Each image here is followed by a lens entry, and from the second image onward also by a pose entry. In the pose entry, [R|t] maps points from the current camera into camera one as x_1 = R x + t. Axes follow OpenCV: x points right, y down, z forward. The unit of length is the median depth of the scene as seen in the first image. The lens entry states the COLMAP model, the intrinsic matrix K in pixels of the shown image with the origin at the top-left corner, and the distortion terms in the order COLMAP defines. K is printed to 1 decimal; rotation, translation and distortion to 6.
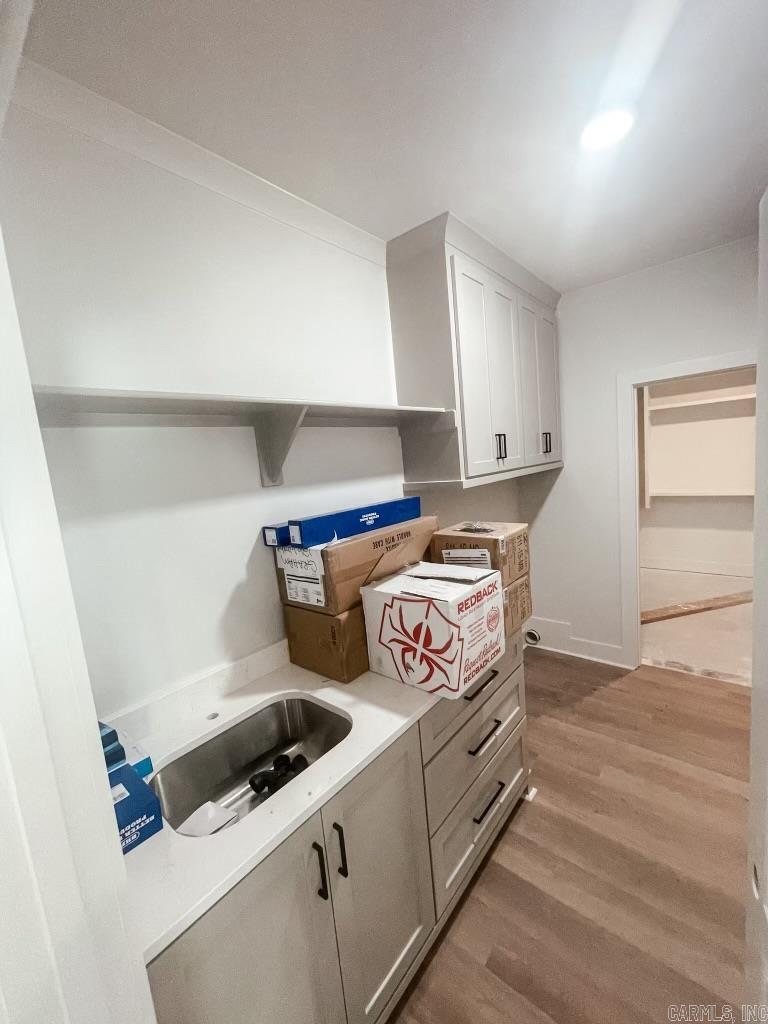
lens RADIAL K [[412.0, 0, 387.9], [0, 412.0, 513.1], [0, 0, 1]] dist [-0.002101, -0.000273]
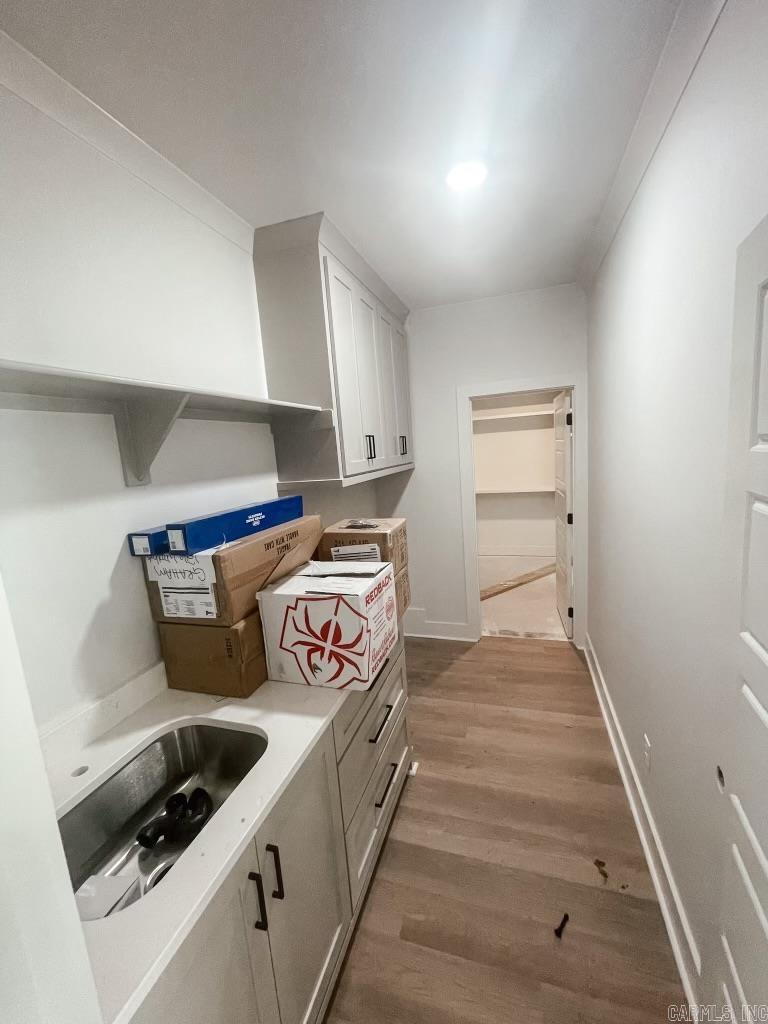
lens RADIAL K [[412.0, 0, 387.9], [0, 412.0, 513.1], [0, 0, 1]] dist [-0.002101, -0.000273]
pose [[0.924291, -0.035859, 0.380001, -0.134125], [0.038276, 0.999266, 0.001197, 0.010238], [-0.379765, 0.013438, 0.924985, 0.019459]]
